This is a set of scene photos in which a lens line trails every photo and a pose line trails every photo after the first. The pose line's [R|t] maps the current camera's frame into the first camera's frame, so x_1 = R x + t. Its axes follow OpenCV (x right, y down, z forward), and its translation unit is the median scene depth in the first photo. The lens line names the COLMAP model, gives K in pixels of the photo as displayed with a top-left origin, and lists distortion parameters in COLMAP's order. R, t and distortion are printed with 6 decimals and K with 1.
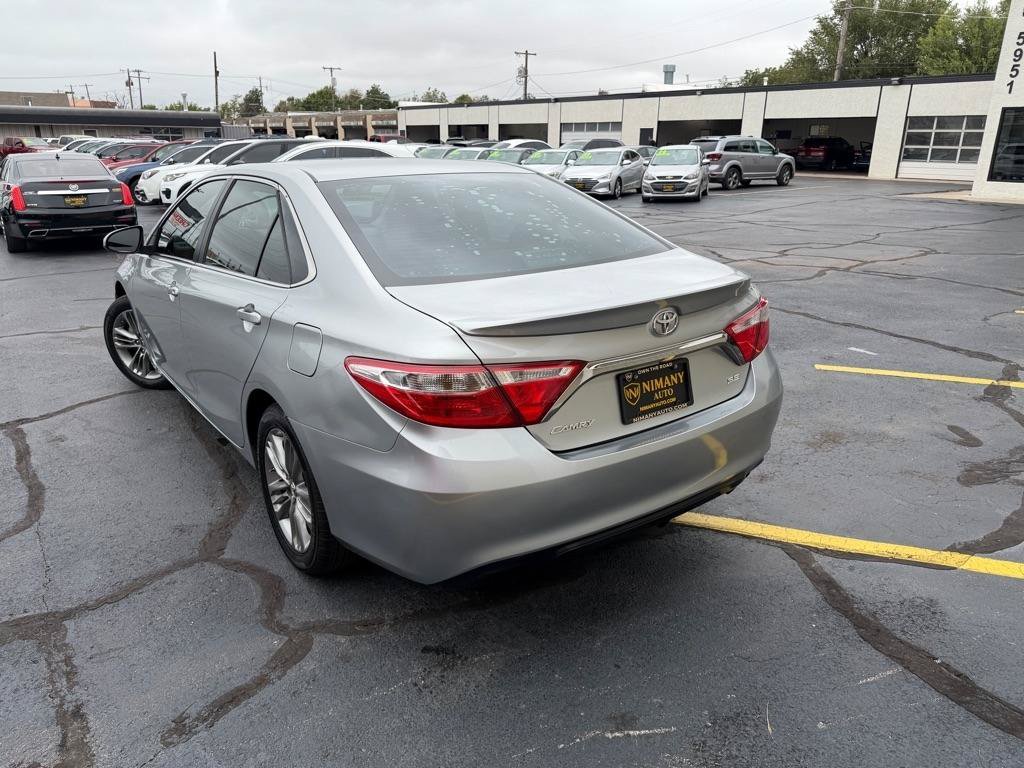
lens RADIAL K [[721.2, 0, 511.2], [0, 721.2, 378.7], [0, 0, 1]] dist [0.024745, -0.025182]
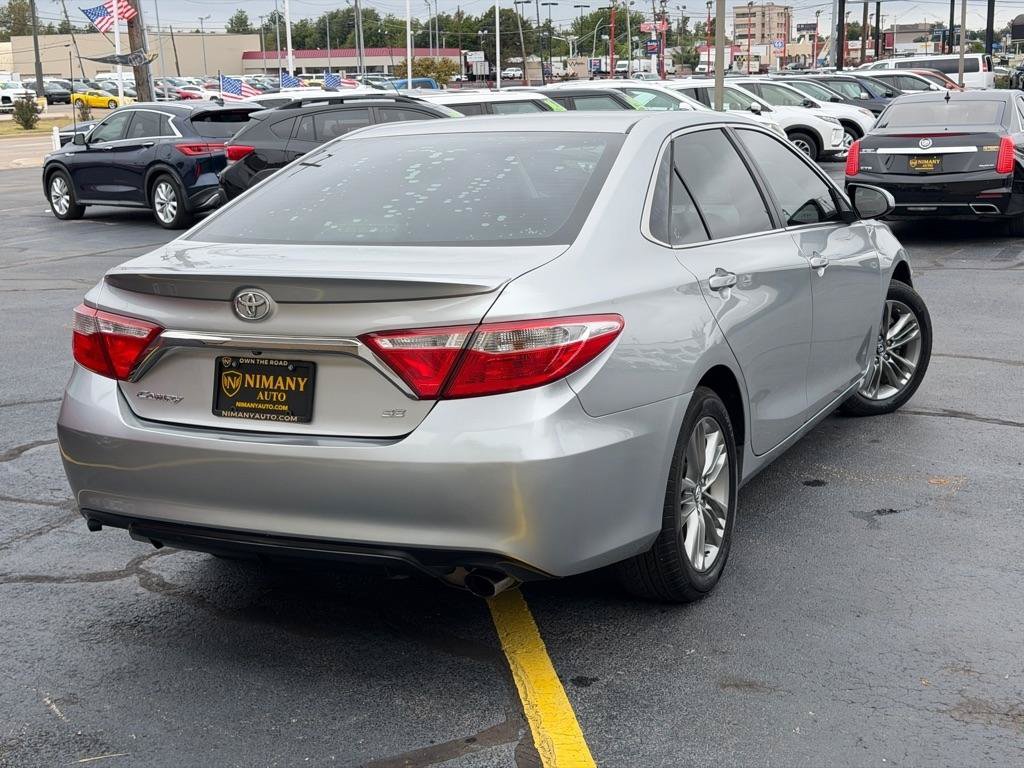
lens RADIAL K [[1400.5, 0, 520.3], [0, 1400.5, 387.2], [0, 0, 1]] dist [0.109152, 0.000000]
pose [[0.483979, 0.168227, -0.858757, 1.318872], [-0.244433, 0.968275, 0.051923, -0.108211], [0.840248, 0.184779, 0.509745, 0.321737]]
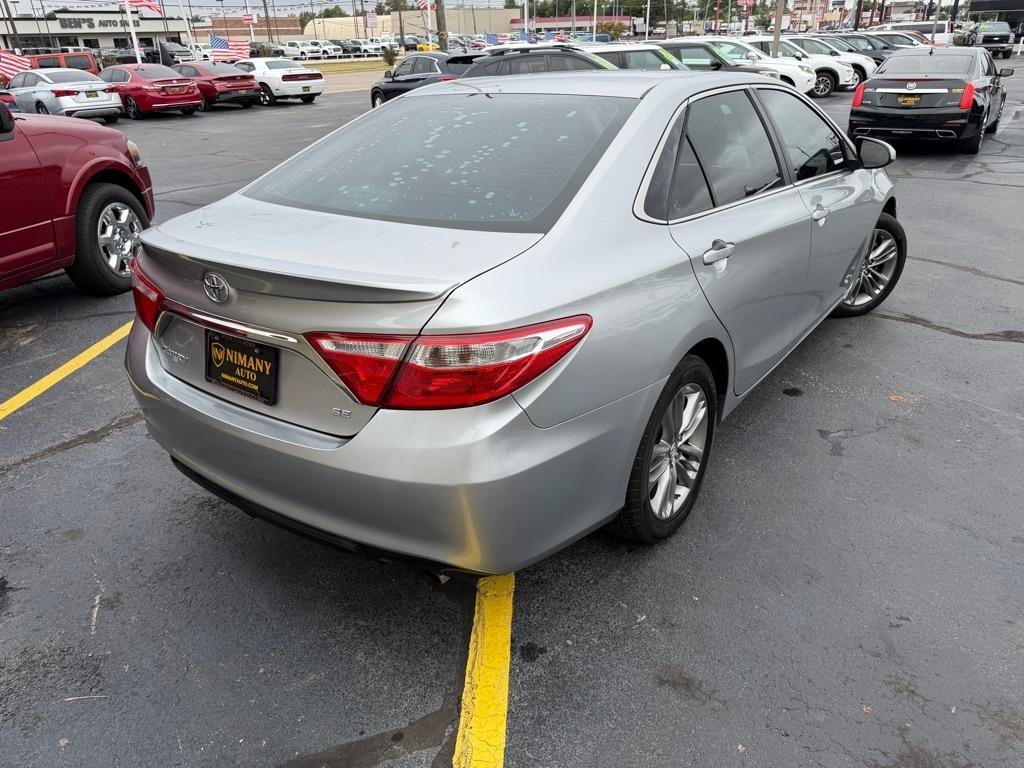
lens RADIAL K [[721.2, 0, 517.9], [0, 721.2, 387.1], [0, 0, 1]] dist [0.024745, -0.025182]
pose [[0.320814, 0.397938, -0.859490, 0.810755], [-0.271094, 0.908071, 0.319242, -0.249923], [0.907517, 0.130586, 0.399200, 0.729554]]
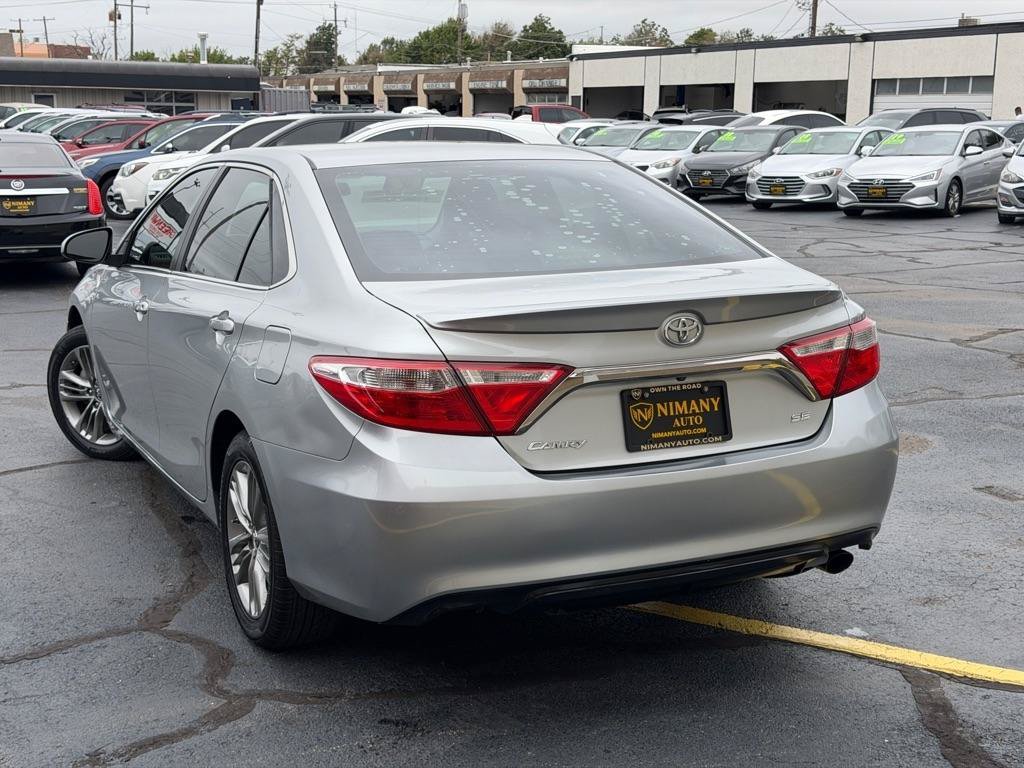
lens RADIAL K [[1400.5, 0, 509.3], [0, 1400.5, 391.5], [0, 0, 1]] dist [0.109152, 0.000000]
pose [[0.981603, 0.036857, -0.187341, 0.236366], [-0.059667, 0.991265, -0.117617, 0.142261], [0.181370, 0.126632, 0.975228, -0.444931]]
